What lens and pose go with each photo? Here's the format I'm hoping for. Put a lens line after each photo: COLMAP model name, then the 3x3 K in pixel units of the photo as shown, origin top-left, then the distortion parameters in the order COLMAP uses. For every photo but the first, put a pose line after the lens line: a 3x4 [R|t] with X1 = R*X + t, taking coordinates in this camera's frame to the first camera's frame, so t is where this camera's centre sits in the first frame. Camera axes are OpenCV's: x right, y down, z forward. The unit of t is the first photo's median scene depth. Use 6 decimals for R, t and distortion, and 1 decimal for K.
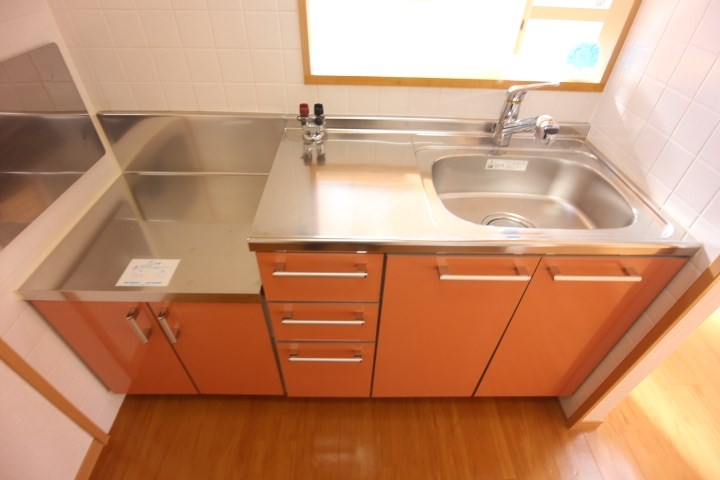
lens RADIAL K [[361.0, 0, 360.0], [0, 361.0, 240.0], [0, 0, 1]] dist [-0.028110, -0.000048]
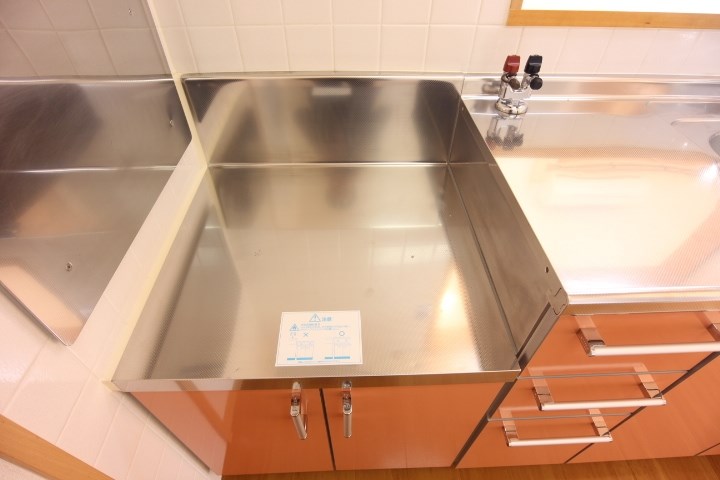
lens RADIAL K [[373.8, 0, 360.0], [0, 373.8, 240.0], [0, 0, 1]] dist [-0.023794, 0.000021]
pose [[0.999085, -0.035820, 0.023388, -0.451975], [0.033717, 0.995824, 0.084844, -0.112250], [-0.026329, -0.083978, 0.996120, 0.307897]]
